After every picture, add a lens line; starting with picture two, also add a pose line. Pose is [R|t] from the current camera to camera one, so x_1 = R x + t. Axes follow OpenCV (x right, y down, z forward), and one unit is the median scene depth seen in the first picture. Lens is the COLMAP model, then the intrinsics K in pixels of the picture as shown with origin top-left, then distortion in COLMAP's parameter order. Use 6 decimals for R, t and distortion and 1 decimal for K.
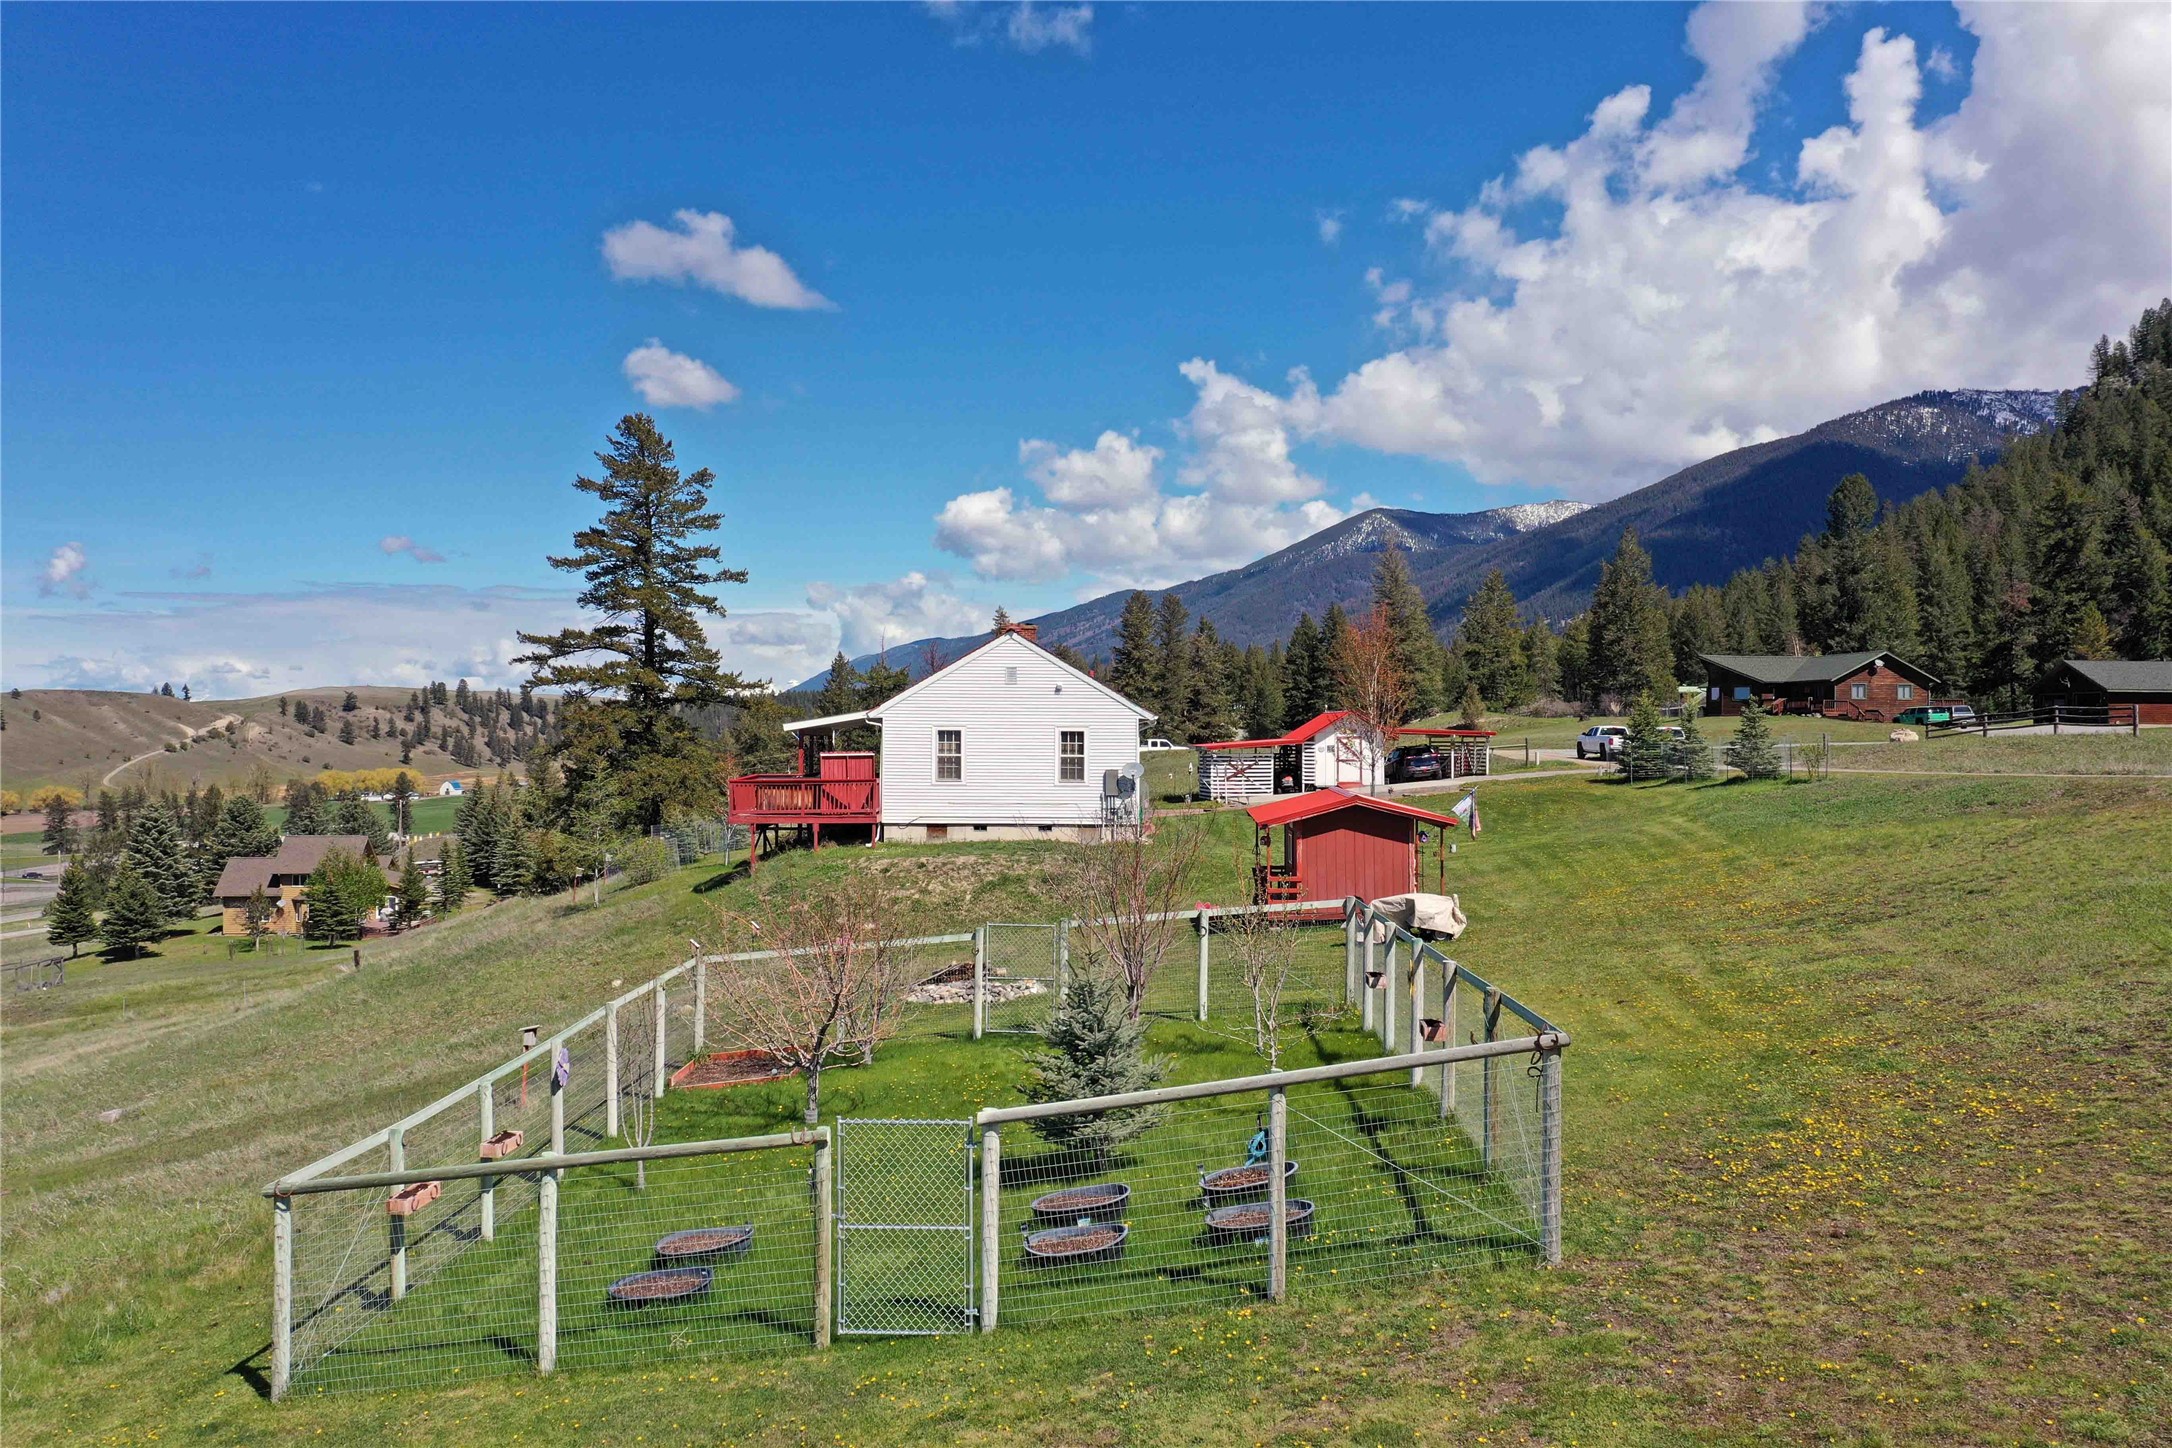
lens RADIAL K [[1755.6, 0, 1086.5], [0, 1755.6, 720.9], [0, 0, 1]] dist [0.016446, 0.009052]
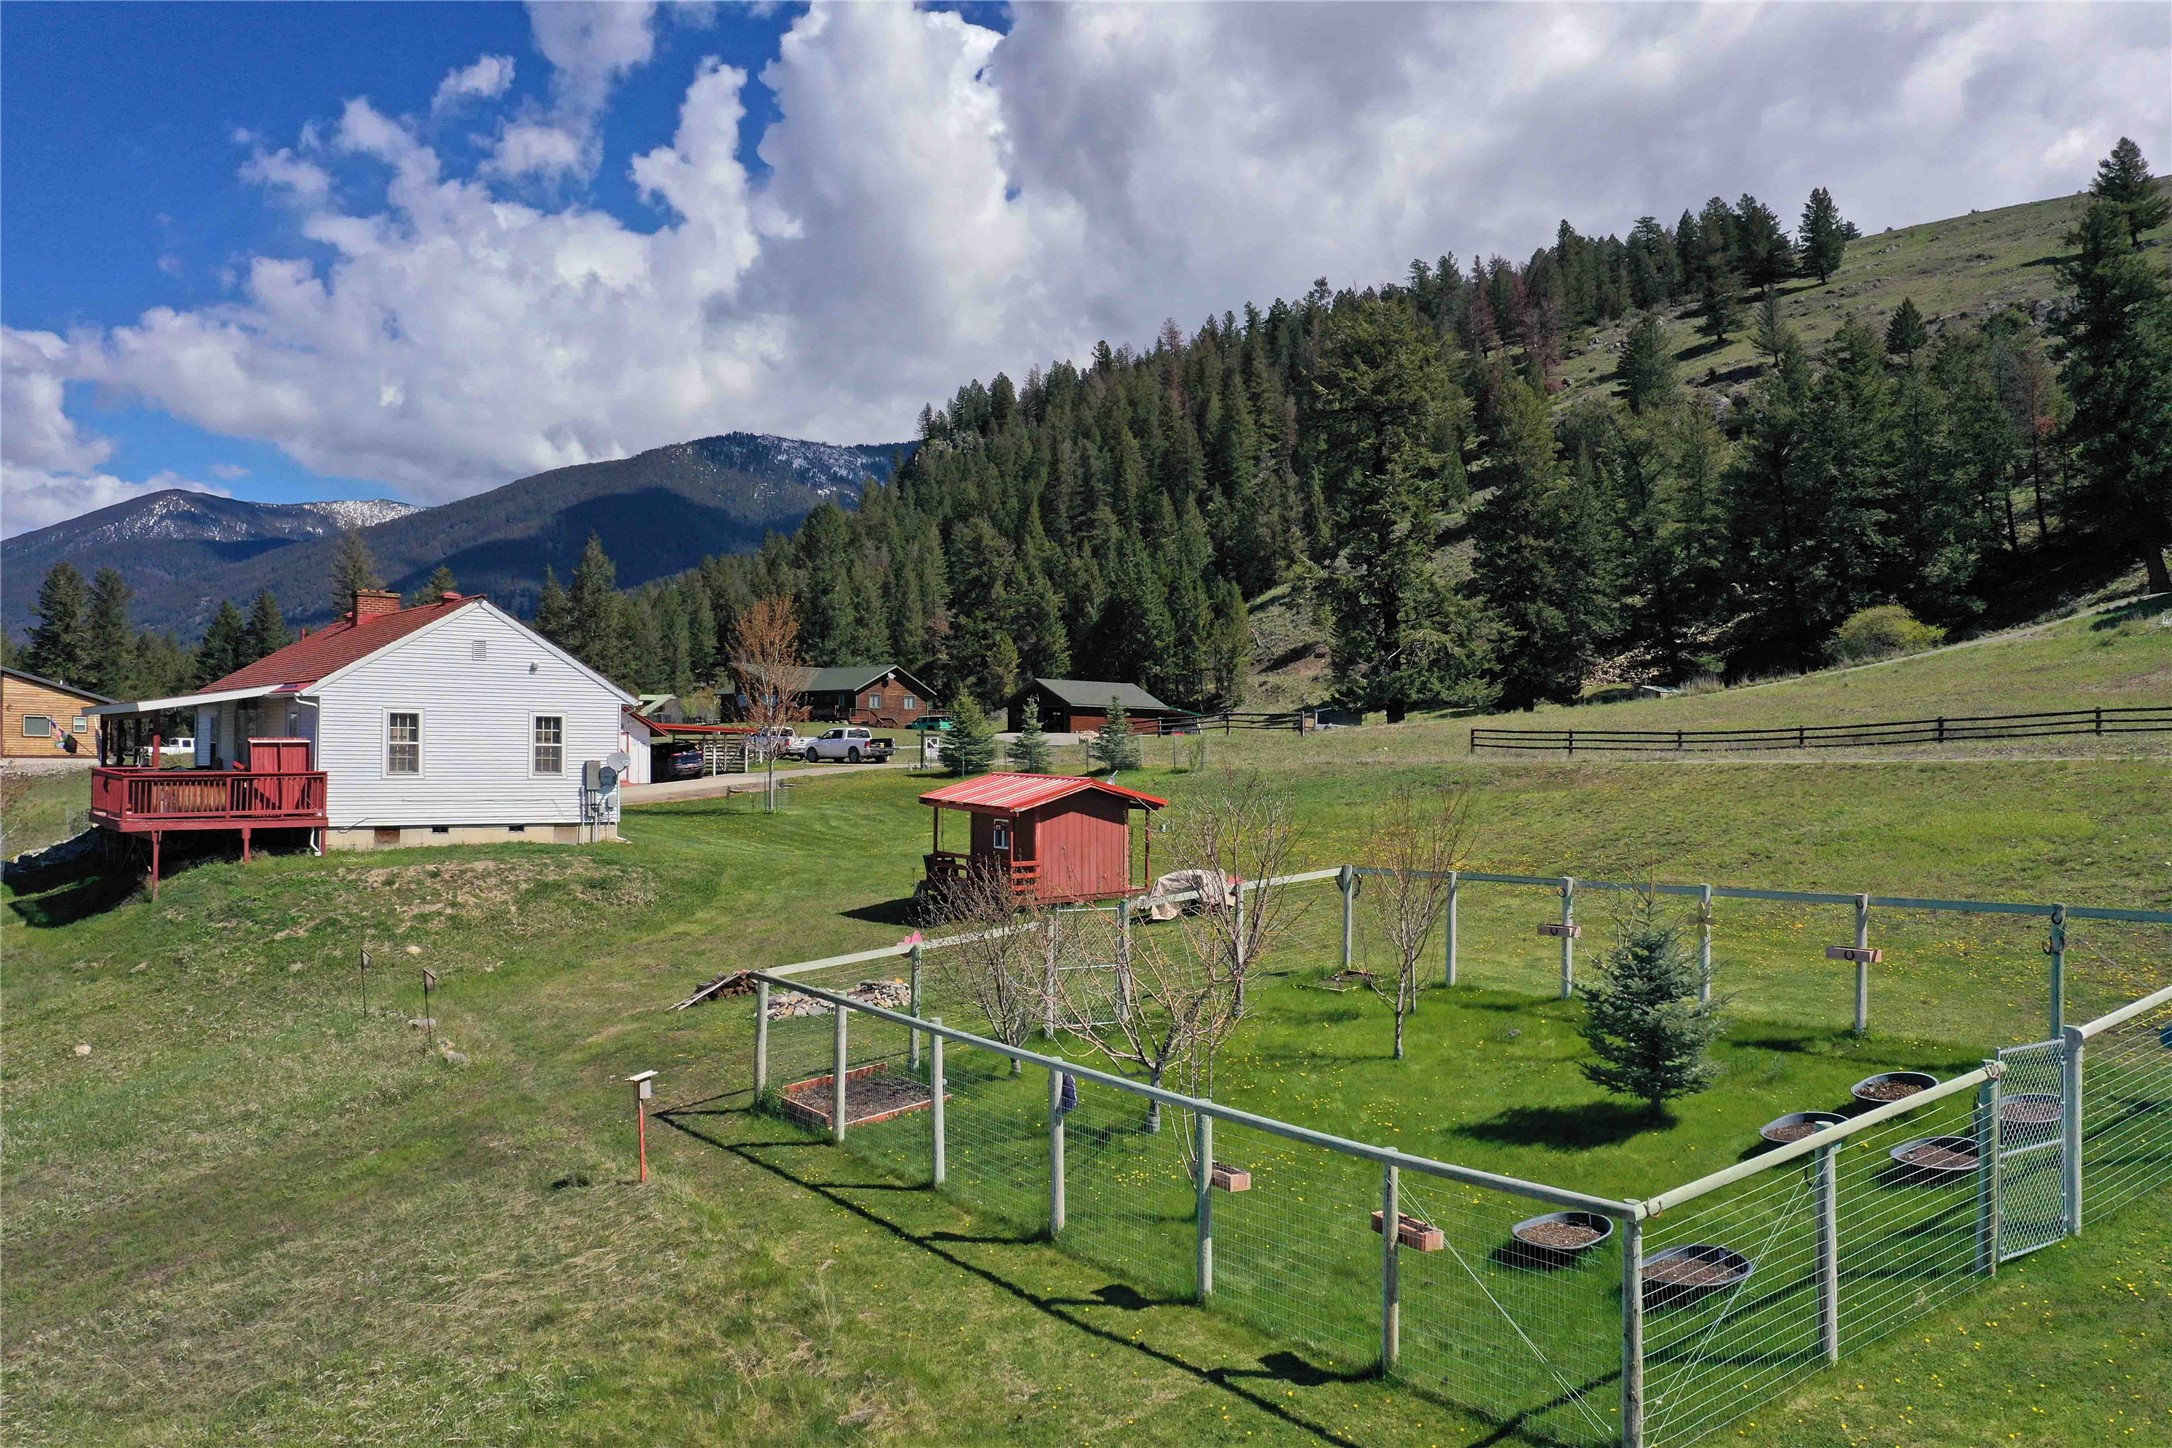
lens RADIAL K [[1755.6, 0, 1086.0], [0, 1755.6, 735.7], [0, 0, 1]] dist [0.016446, 0.009052]
pose [[0.783879, 0.009872, 0.620835, -0.140580], [-0.010820, 0.999939, -0.002239, 0.005920], [-0.620820, -0.004962, 0.783938, 0.060778]]
